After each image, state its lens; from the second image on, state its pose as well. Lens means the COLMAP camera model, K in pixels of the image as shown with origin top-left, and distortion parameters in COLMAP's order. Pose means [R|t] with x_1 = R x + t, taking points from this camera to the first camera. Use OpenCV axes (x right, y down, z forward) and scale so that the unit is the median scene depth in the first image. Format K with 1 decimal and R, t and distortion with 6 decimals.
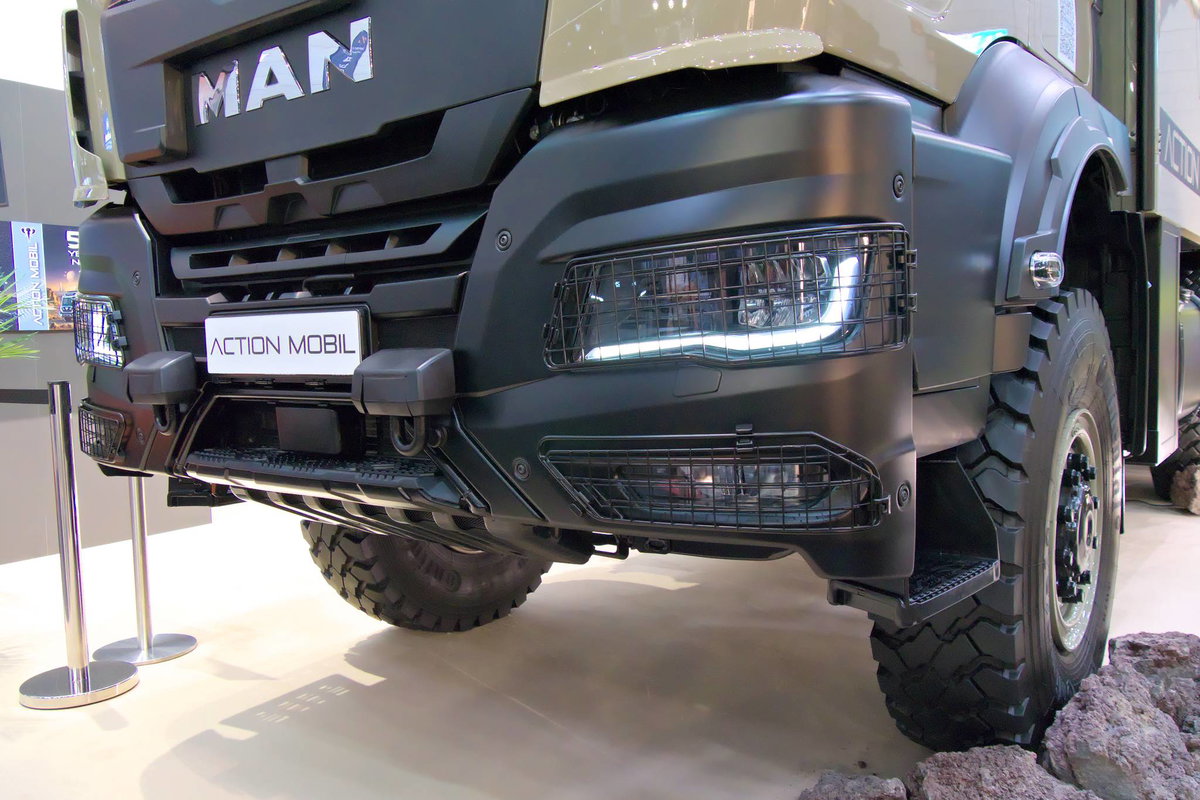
lens RADIAL K [[1011.4, 0, 597.7], [0, 1011.4, 403.4], [0, 0, 1]] dist [-0.010965, -0.003722]
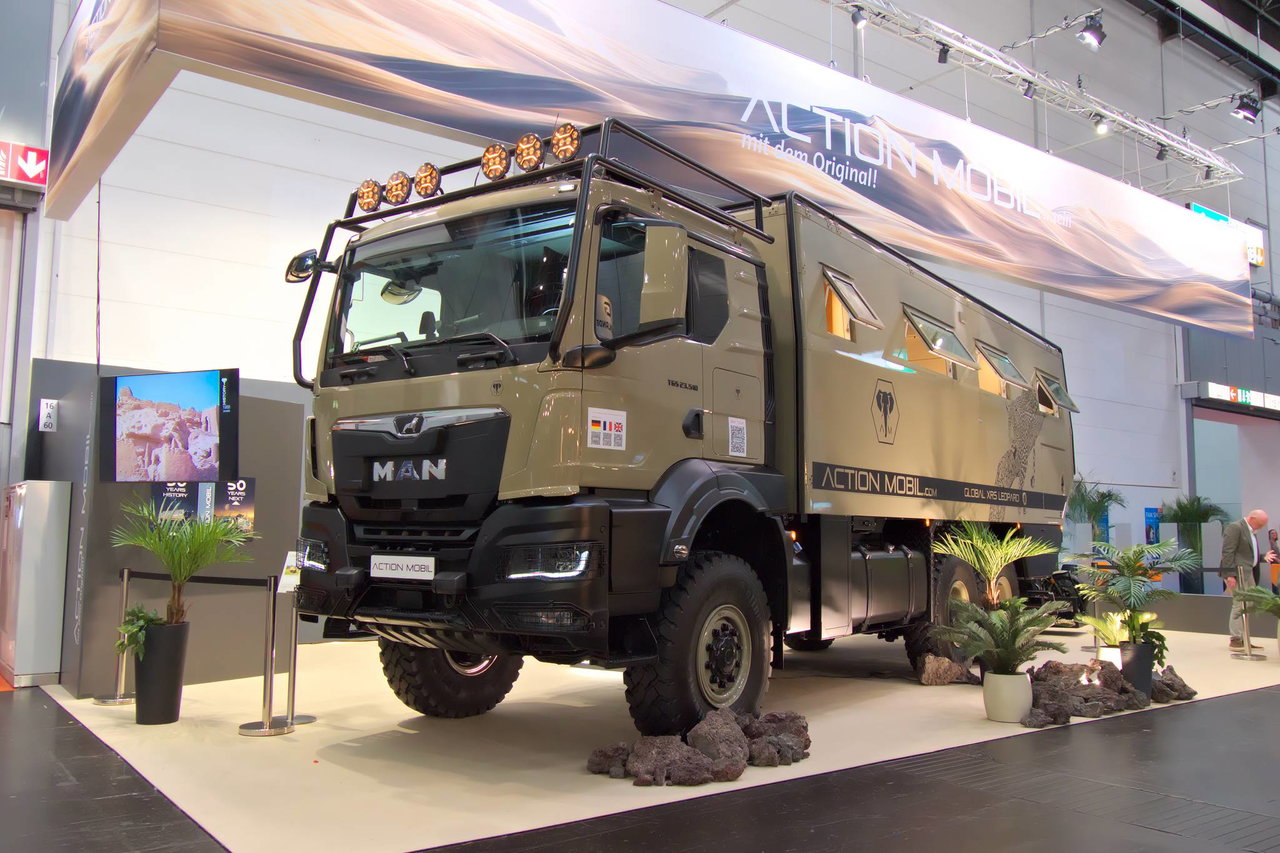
lens RADIAL K [[1078.8, 0, 642.8], [0, 1078.8, 424.5], [0, 0, 1]] dist [-0.010965, -0.003722]
pose [[0.998845, 0.041580, 0.024083, 0.250422], [-0.036866, 0.984595, -0.170917, 0.035966], [-0.030819, 0.169832, 0.984991, -1.976642]]
